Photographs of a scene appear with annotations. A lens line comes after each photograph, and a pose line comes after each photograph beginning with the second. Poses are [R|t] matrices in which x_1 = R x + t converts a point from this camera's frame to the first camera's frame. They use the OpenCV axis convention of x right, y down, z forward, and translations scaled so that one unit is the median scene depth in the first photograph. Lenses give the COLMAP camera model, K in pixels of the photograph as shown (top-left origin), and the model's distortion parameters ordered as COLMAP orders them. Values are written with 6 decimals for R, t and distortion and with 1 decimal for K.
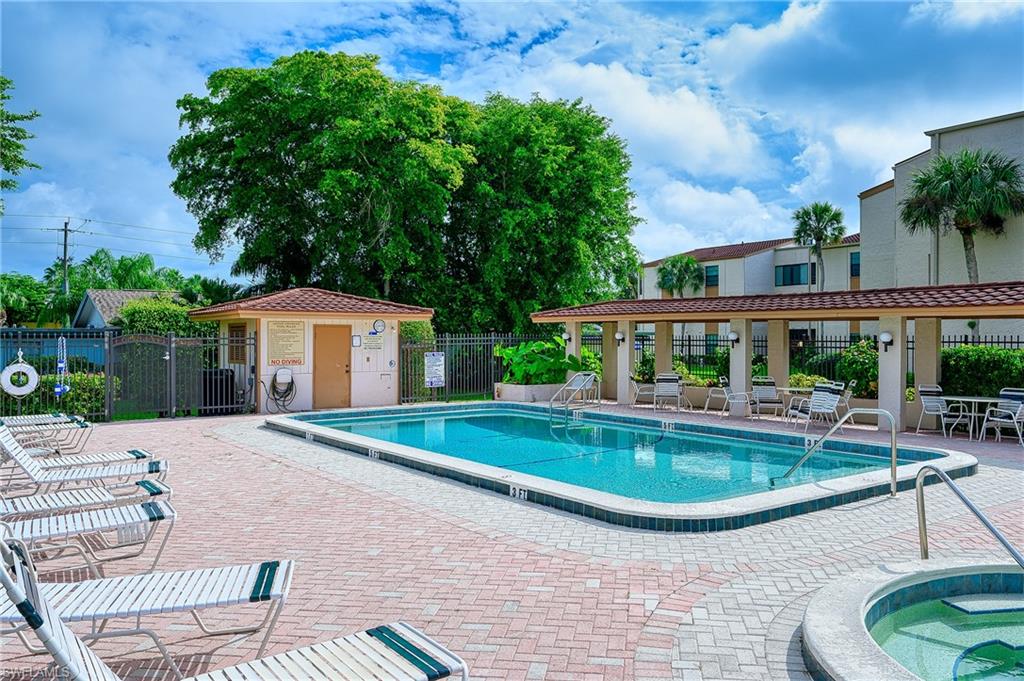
lens RADIAL K [[773.9, 0, 512.0], [0, 773.9, 340.5], [0, 0, 1]] dist [0.002299, 0.001725]
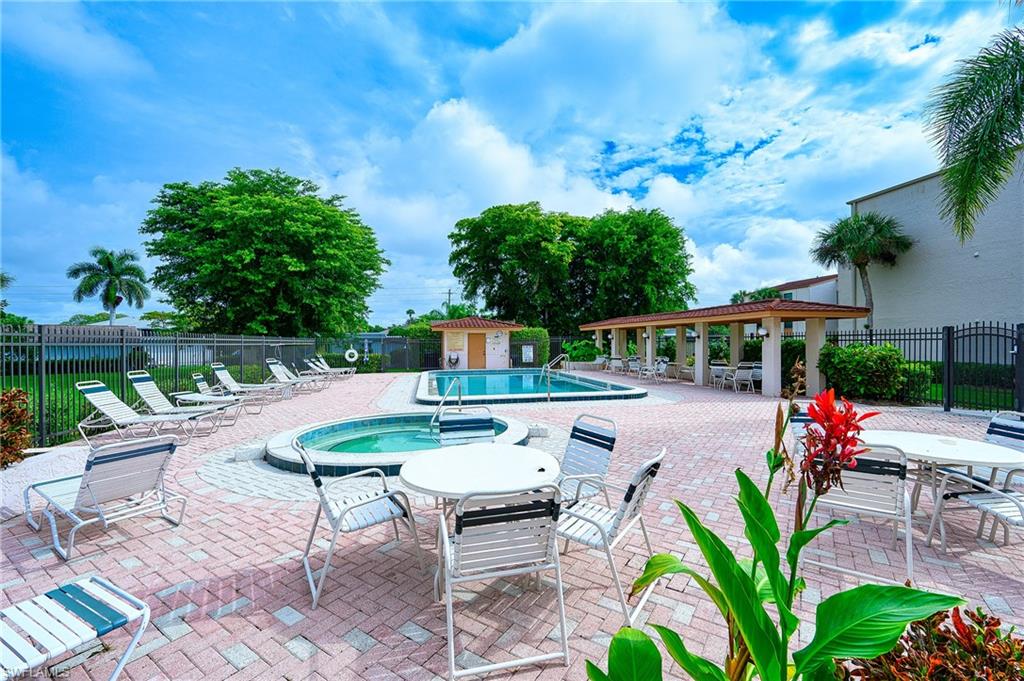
lens RADIAL K [[444.5, 0, 512.0], [0, 444.5, 340.5], [0, 0, 1]] dist [-0.000361, -0.000055]
pose [[0.904381, -0.012553, -0.426542, 0.331380], [0.007911, 0.999889, -0.012652, 0.014350], [0.426653, 0.008067, 0.904379, -0.098917]]
